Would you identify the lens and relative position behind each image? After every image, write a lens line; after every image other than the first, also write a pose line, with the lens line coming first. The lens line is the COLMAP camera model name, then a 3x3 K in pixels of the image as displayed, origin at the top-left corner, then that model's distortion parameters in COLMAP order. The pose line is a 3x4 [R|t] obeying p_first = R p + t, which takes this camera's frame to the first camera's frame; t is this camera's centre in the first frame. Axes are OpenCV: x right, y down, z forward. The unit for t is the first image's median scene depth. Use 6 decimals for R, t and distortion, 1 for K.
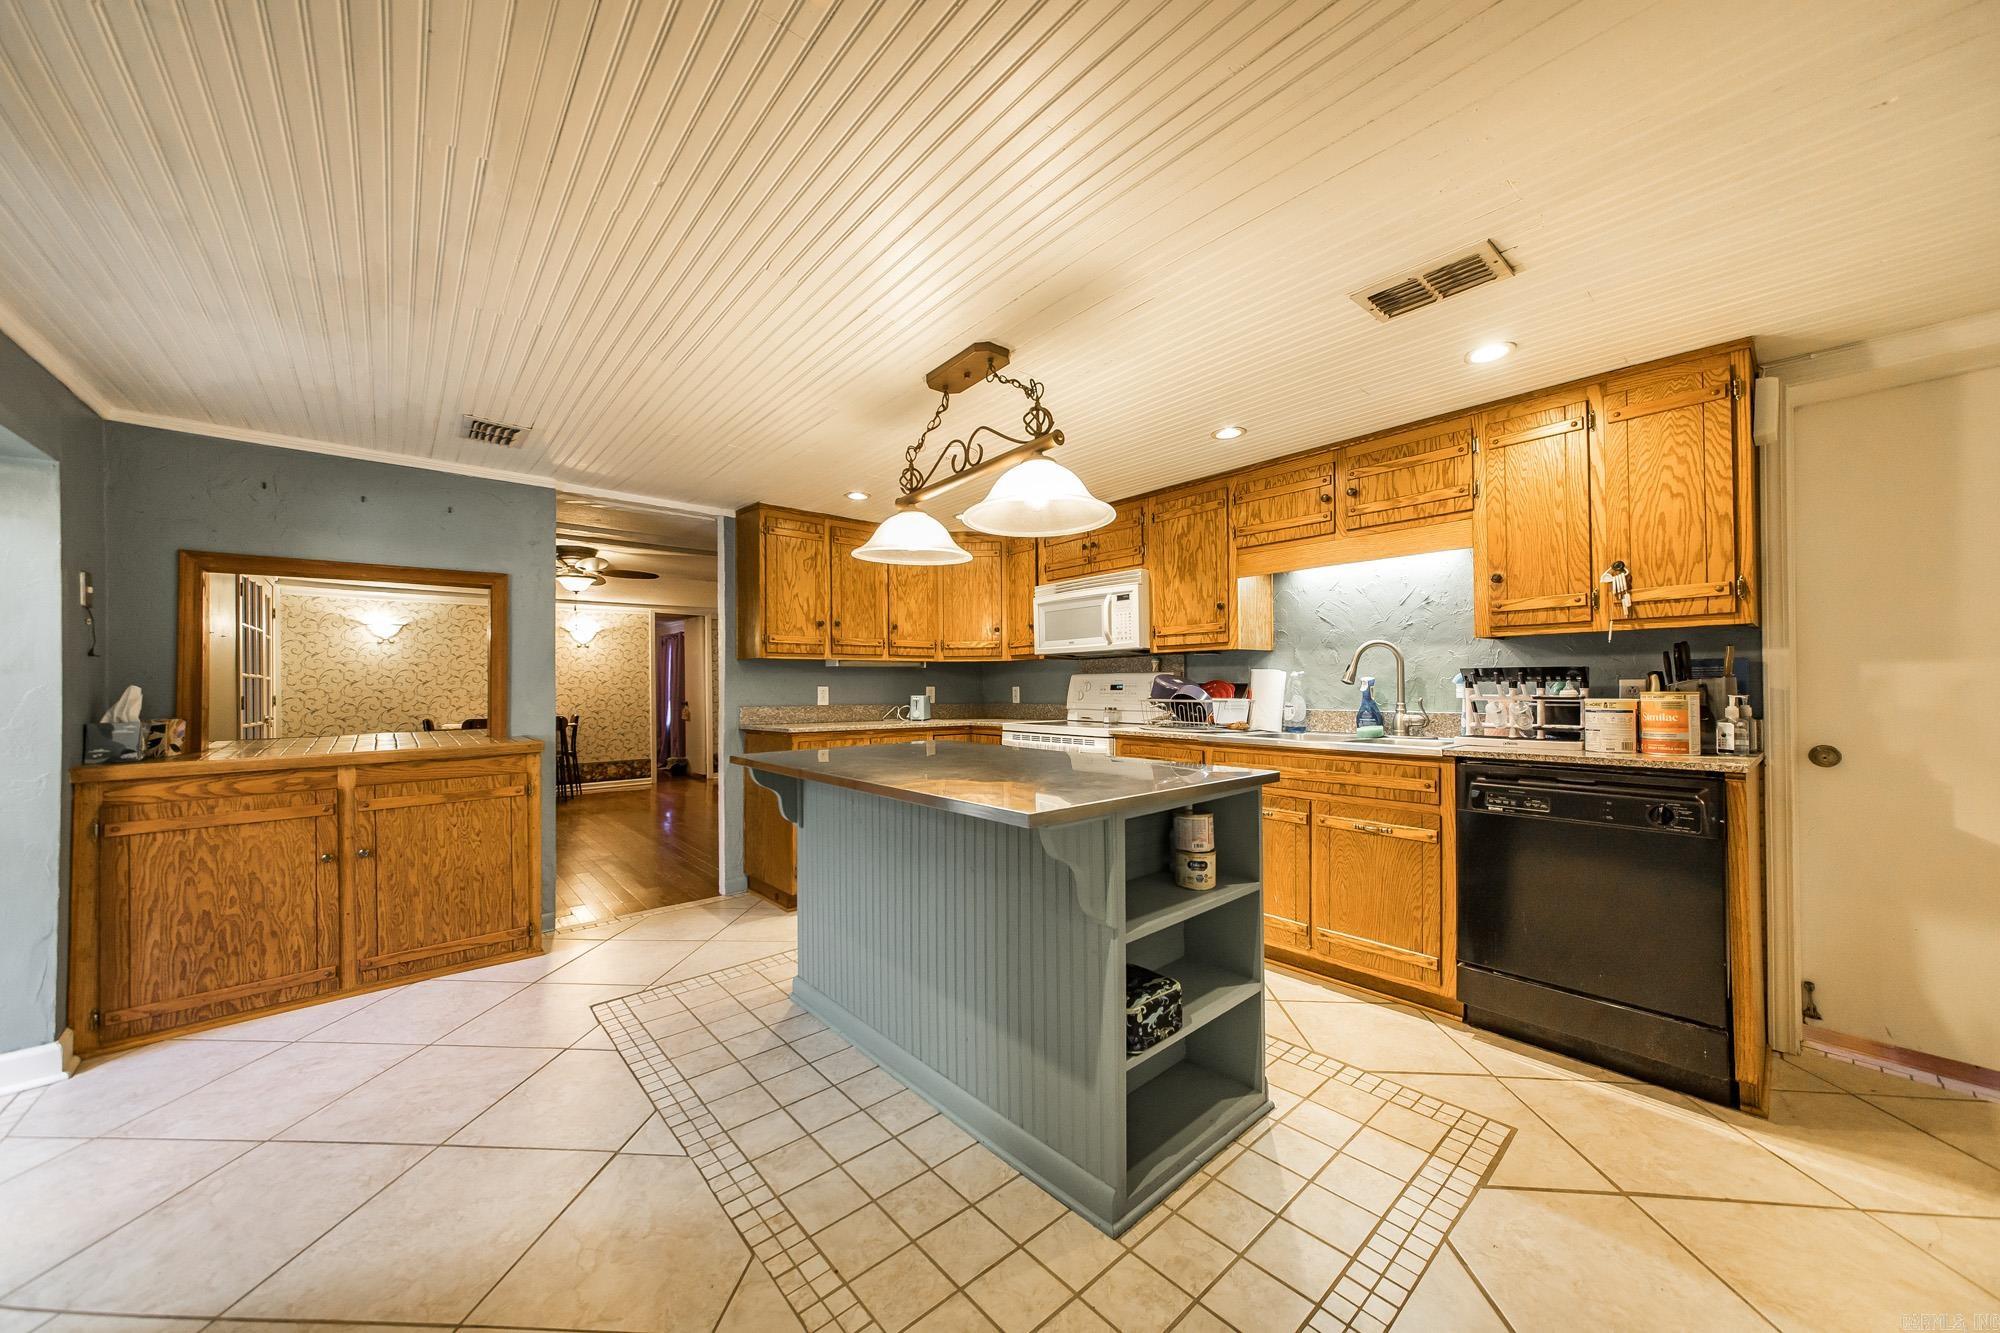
lens RADIAL K [[727.5, 0, 1005.8], [0, 727.5, 682.9], [0, 0, 1]] dist [0.008486, -0.000166]
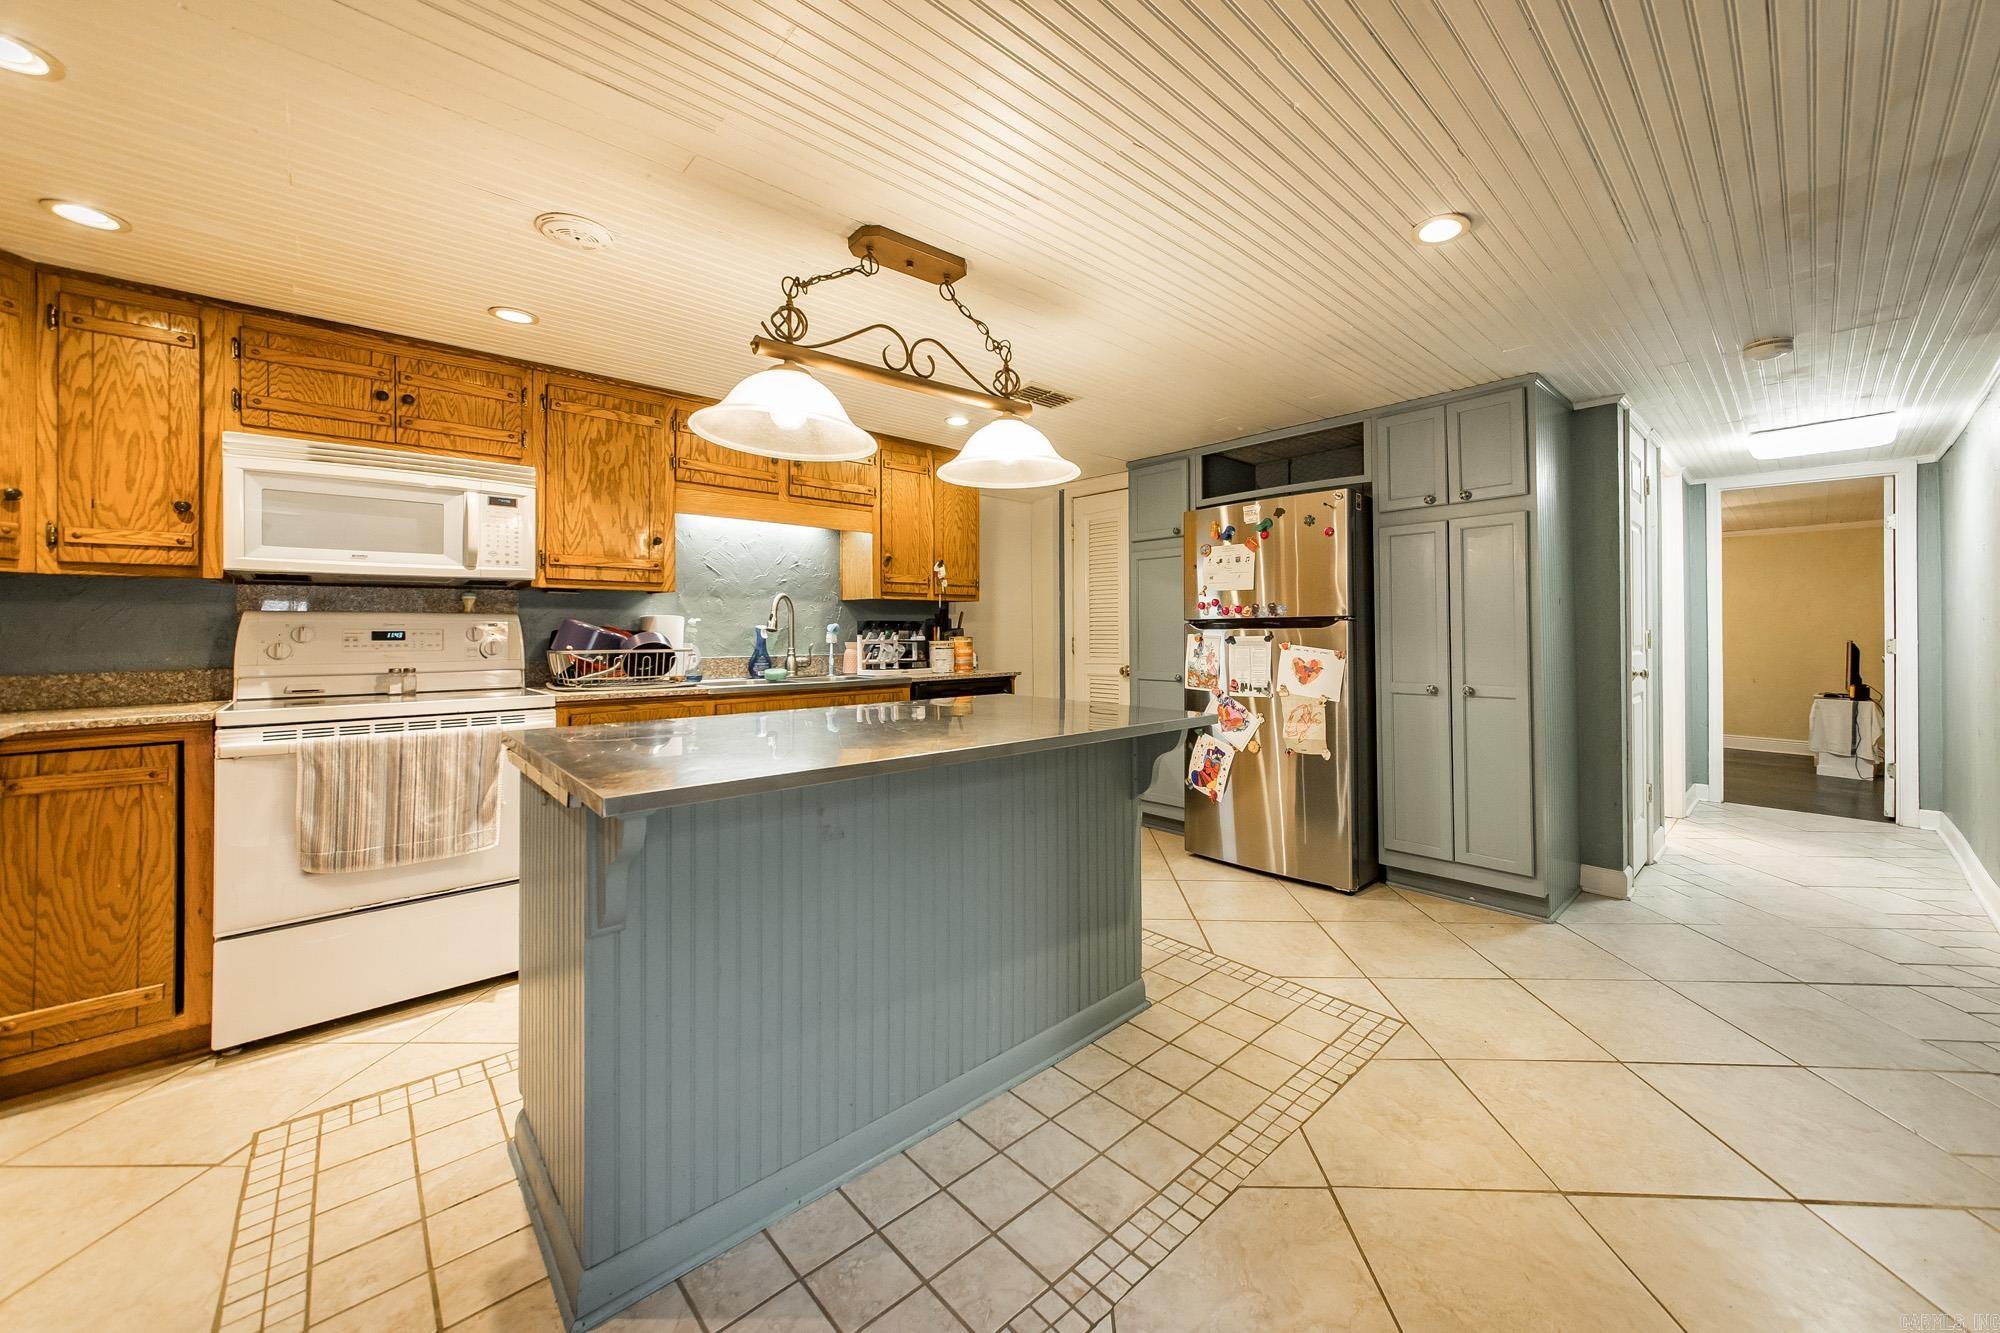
lens RADIAL K [[727.5, 0, 1054.1], [0, 727.5, 625.1], [0, 0, 1]] dist [0.008486, -0.000166]
pose [[-0.054126, 0.015774, 0.998410, -0.594956], [0.000337, 0.999875, -0.015779, 0.008371], [-0.998534, -0.000518, -0.054124, 0.576155]]
